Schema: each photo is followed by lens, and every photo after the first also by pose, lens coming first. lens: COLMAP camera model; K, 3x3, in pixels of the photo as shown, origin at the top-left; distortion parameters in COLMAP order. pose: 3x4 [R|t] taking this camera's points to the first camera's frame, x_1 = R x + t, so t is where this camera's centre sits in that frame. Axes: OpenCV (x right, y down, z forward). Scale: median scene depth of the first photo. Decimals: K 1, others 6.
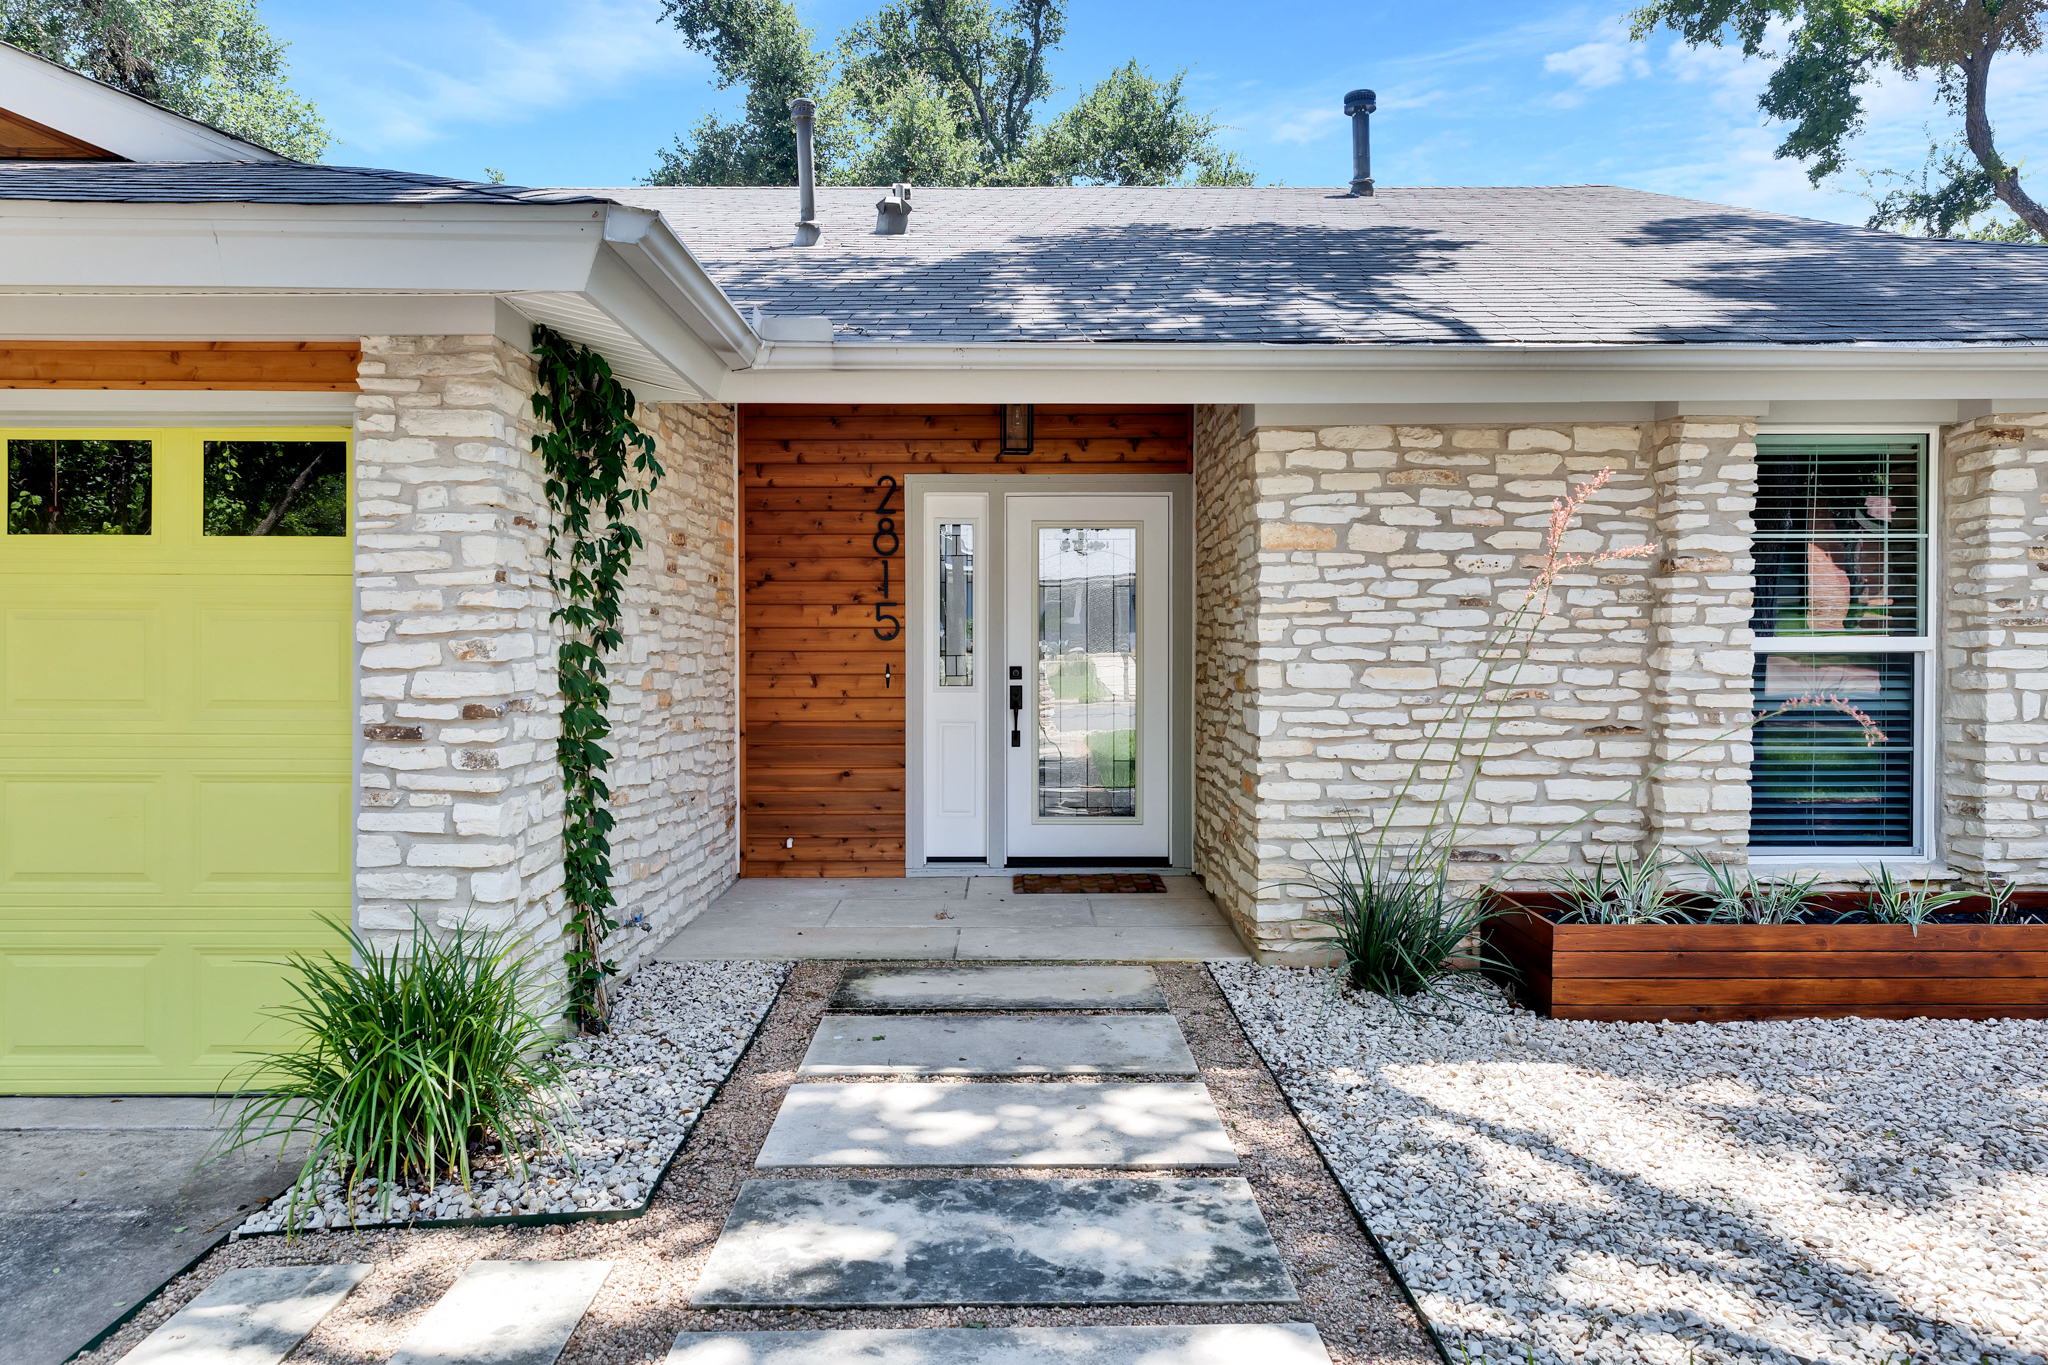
lens RADIAL K [[1399.4, 0, 1024.0], [0, 1399.4, 682.5], [0, 0, 1]] dist [-0.053056, -0.000171]
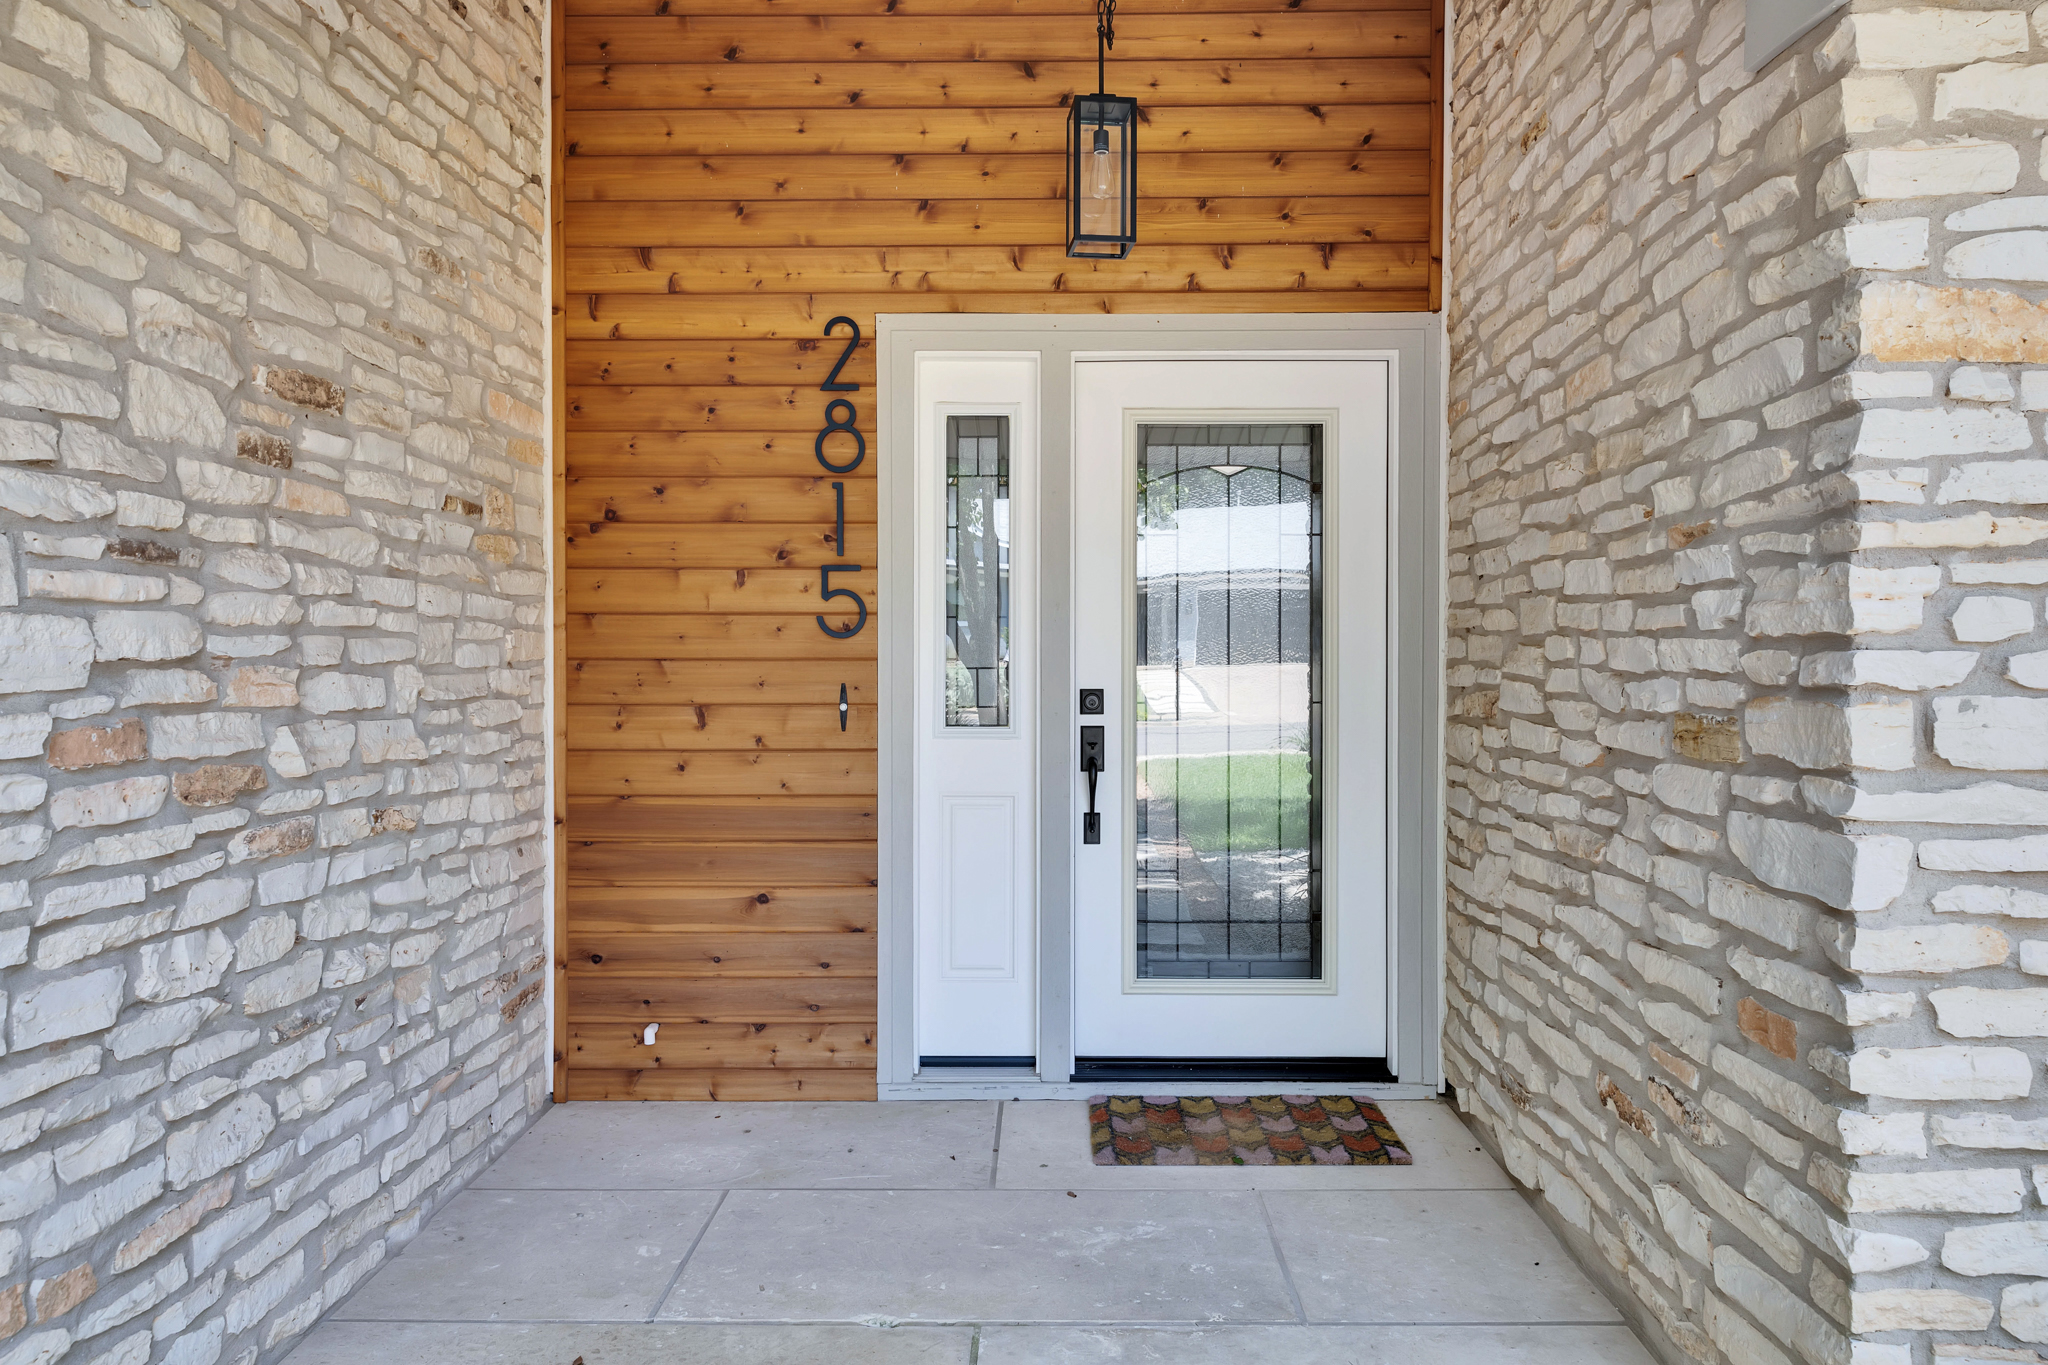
lens RADIAL K [[1399.4, 0, 1024.0], [0, 1399.4, 682.5], [0, 0, 1]] dist [-0.053056, -0.000171]
pose [[0.999653, 0.001659, -0.026279, -0.017896], [-0.001823, 0.999979, -0.006233, -0.010895], [0.026268, 0.006279, 0.999635, 0.492755]]
